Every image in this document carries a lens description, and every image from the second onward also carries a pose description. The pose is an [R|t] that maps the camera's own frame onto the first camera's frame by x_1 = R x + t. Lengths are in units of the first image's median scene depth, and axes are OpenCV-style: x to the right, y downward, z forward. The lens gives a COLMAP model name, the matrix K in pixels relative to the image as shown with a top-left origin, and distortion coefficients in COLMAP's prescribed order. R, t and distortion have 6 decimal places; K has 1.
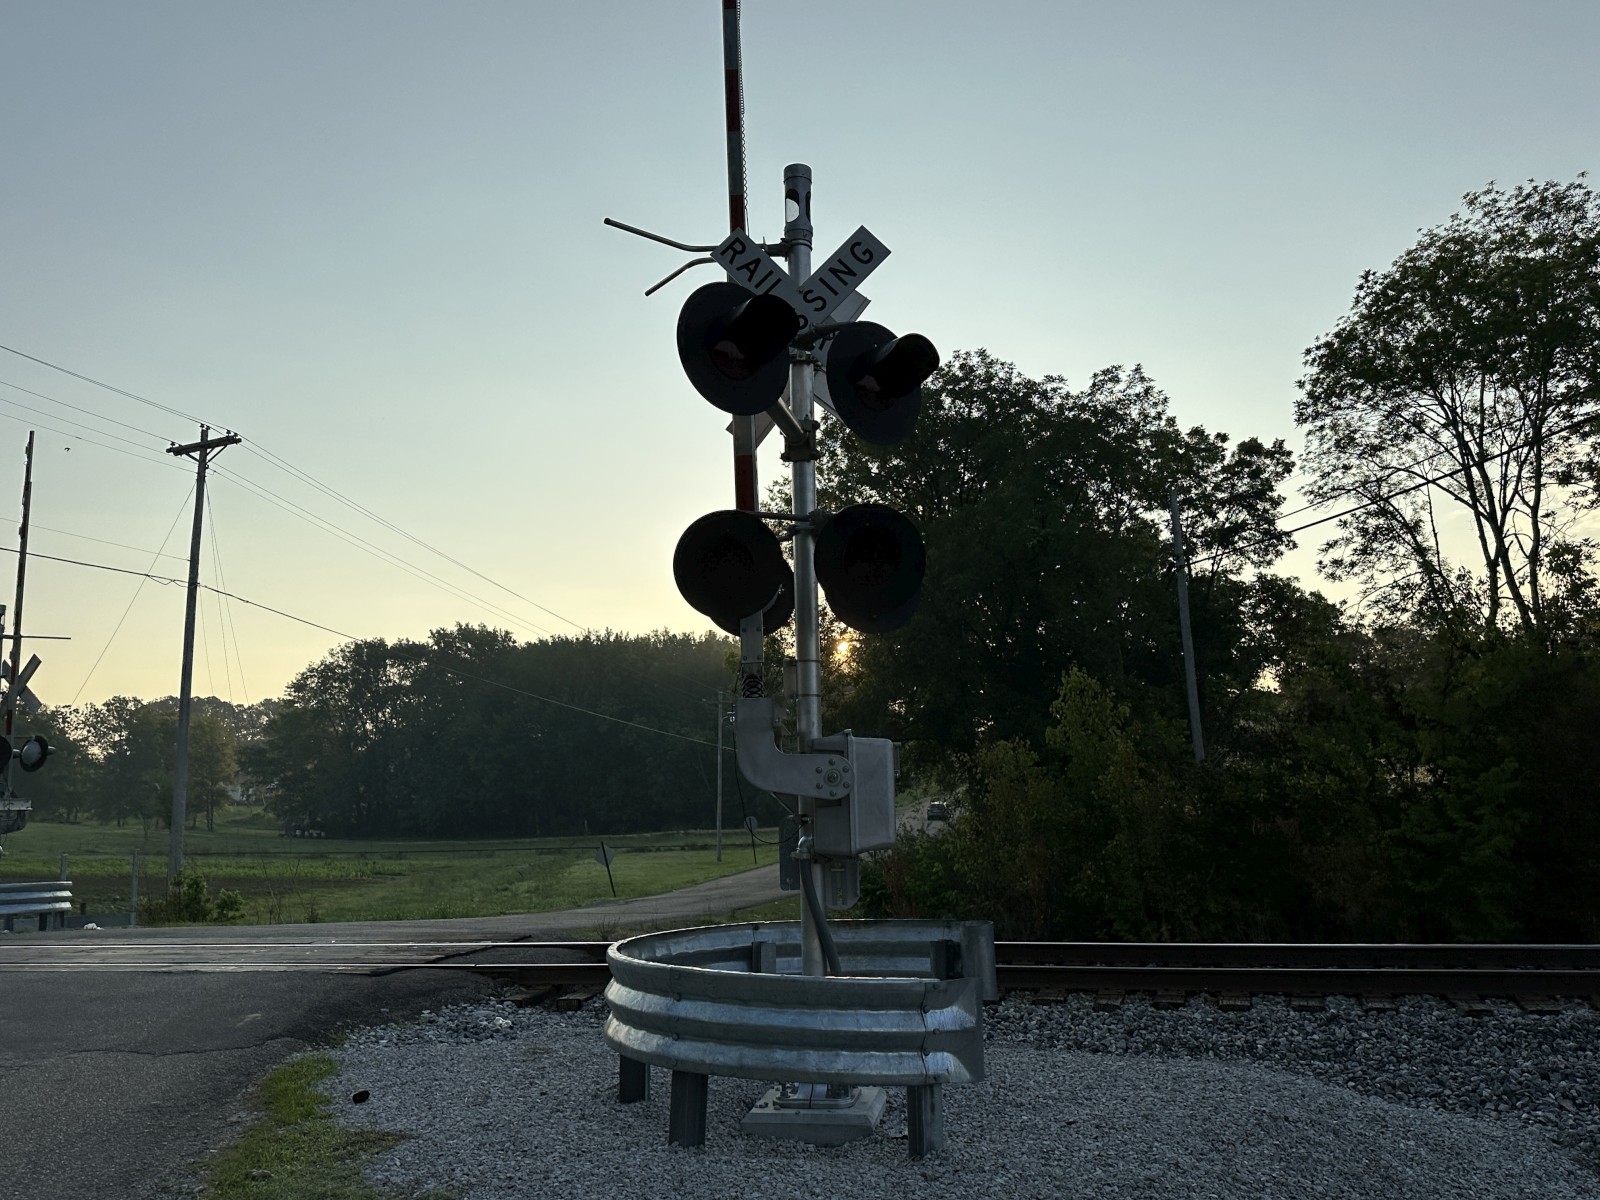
lens RADIAL K [[1265.6, 0, 800.0], [0, 1265.6, 600.0], [0, 0, 1]] dist [0.081117, -0.141778]
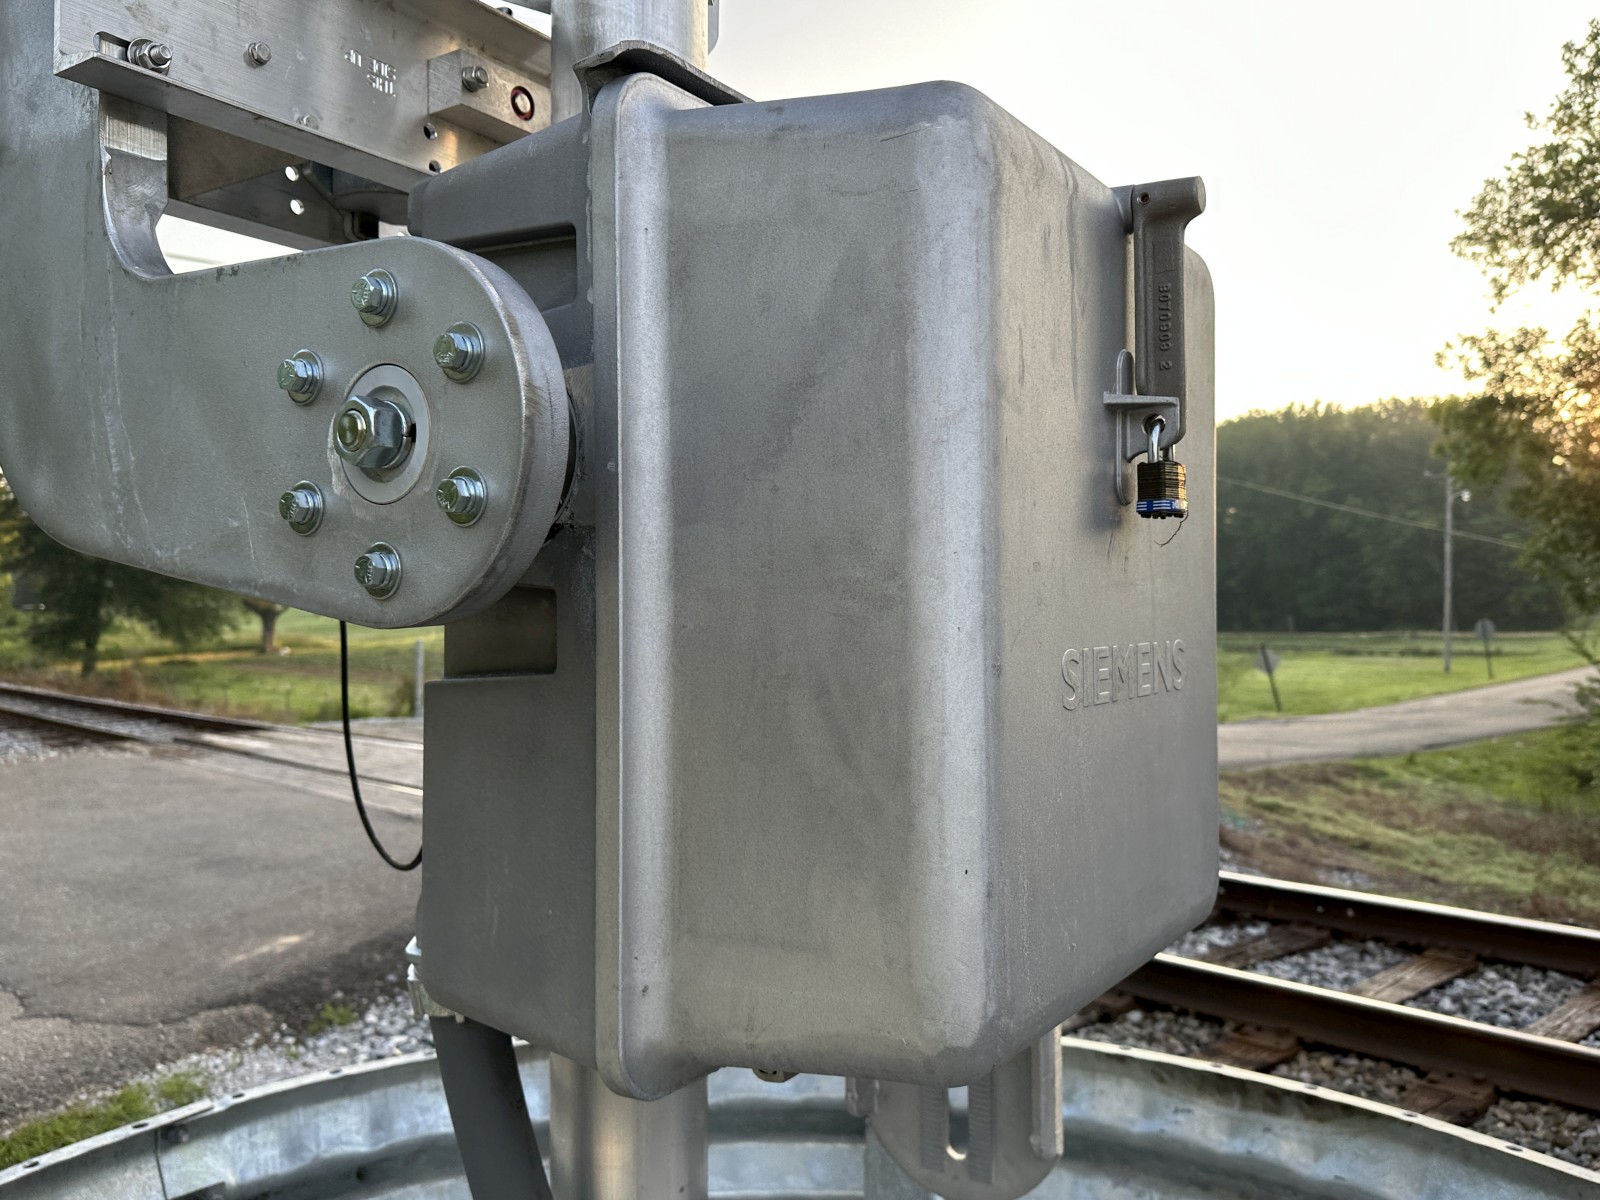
lens RADIAL K [[1265.6, 0, 800.0], [0, 1265.6, 600.0], [0, 0, 1]] dist [0.081117, -0.141778]
pose [[0.850233, 0.020597, -0.526003, 0.013450], [0.065020, 0.987473, 0.143767, 0.015987], [0.522375, -0.156436, 0.838244, 0.105077]]
